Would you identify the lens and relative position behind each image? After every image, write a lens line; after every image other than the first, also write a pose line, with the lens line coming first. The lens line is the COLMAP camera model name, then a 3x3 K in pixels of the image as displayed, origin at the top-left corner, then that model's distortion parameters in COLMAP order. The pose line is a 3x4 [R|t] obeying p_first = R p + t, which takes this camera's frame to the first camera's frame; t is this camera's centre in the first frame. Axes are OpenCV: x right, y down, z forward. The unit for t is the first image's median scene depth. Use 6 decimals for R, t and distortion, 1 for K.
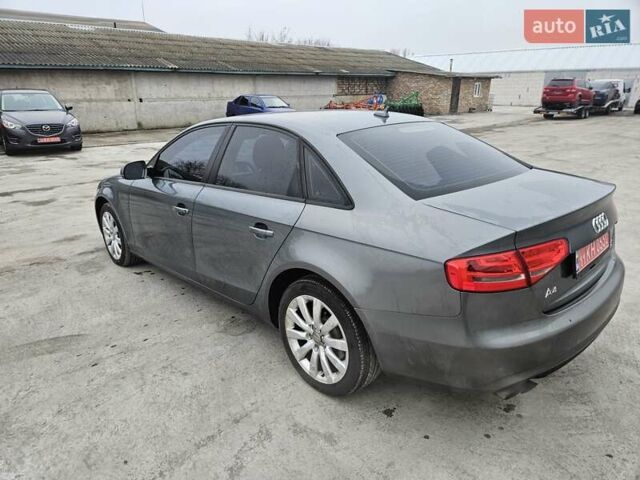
lens RADIAL K [[424.1, 0, 316.6], [0, 424.1, 239.7], [0, 0, 1]] dist [0.083883, -0.070991]
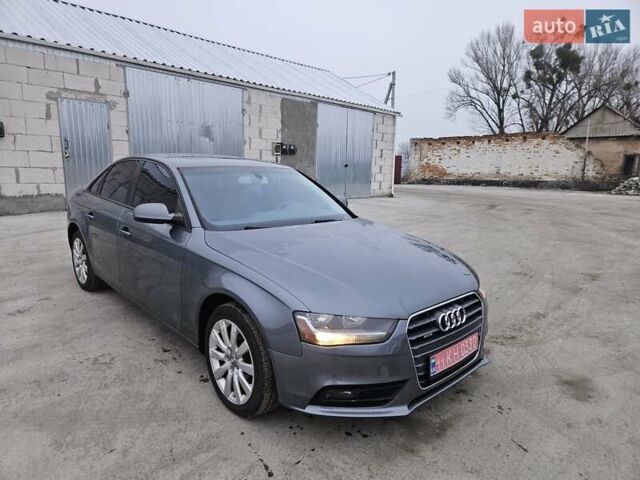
lens RADIAL K [[424.1, 0, 313.8], [0, 424.1, 244.4], [0, 0, 1]] dist [0.083883, -0.070991]
pose [[-0.999858, -0.010311, 0.013353, -0.076776], [-0.002508, 0.873531, 0.486761, -0.138783], [-0.016683, 0.486658, -0.873433, 0.453166]]
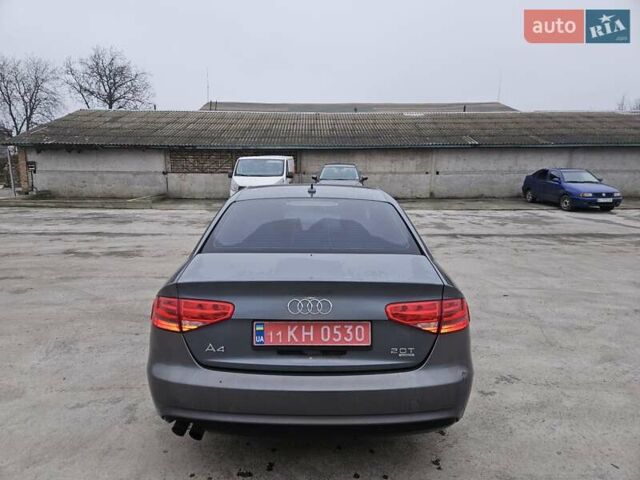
lens RADIAL K [[424.1, 0, 316.4], [0, 424.1, 242.5], [0, 0, 1]] dist [0.083883, -0.070991]
pose [[0.717876, 0.135003, -0.682956, 0.155353], [-0.237115, 0.969776, -0.057538, -0.014871], [0.654547, 0.203244, 0.728190, 0.037220]]
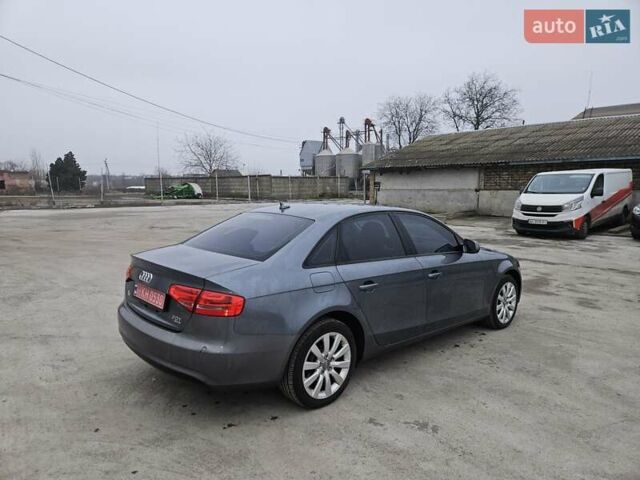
lens RADIAL K [[424.1, 0, 315.1], [0, 424.1, 246.5], [0, 0, 1]] dist [0.083883, -0.070991]
pose [[-0.028841, 0.157098, -0.987162, 0.260584], [-0.319909, 0.934179, 0.158012, -0.071273], [0.947009, 0.320360, 0.023314, 0.188985]]
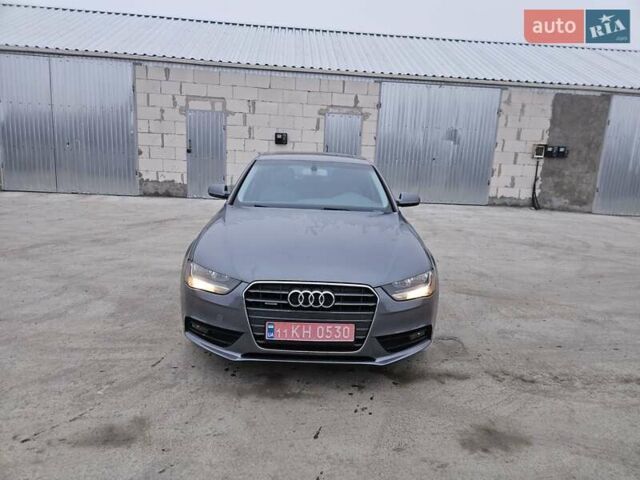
lens RADIAL K [[424.1, 0, 320.0], [0, 424.1, 243.4], [0, 0, 1]] dist [0.083883, -0.070991]
pose [[-0.733424, -0.148313, 0.663395, -0.226597], [0.183332, 0.896590, 0.403132, -0.124880], [-0.654583, 0.417288, -0.630390, 0.422919]]
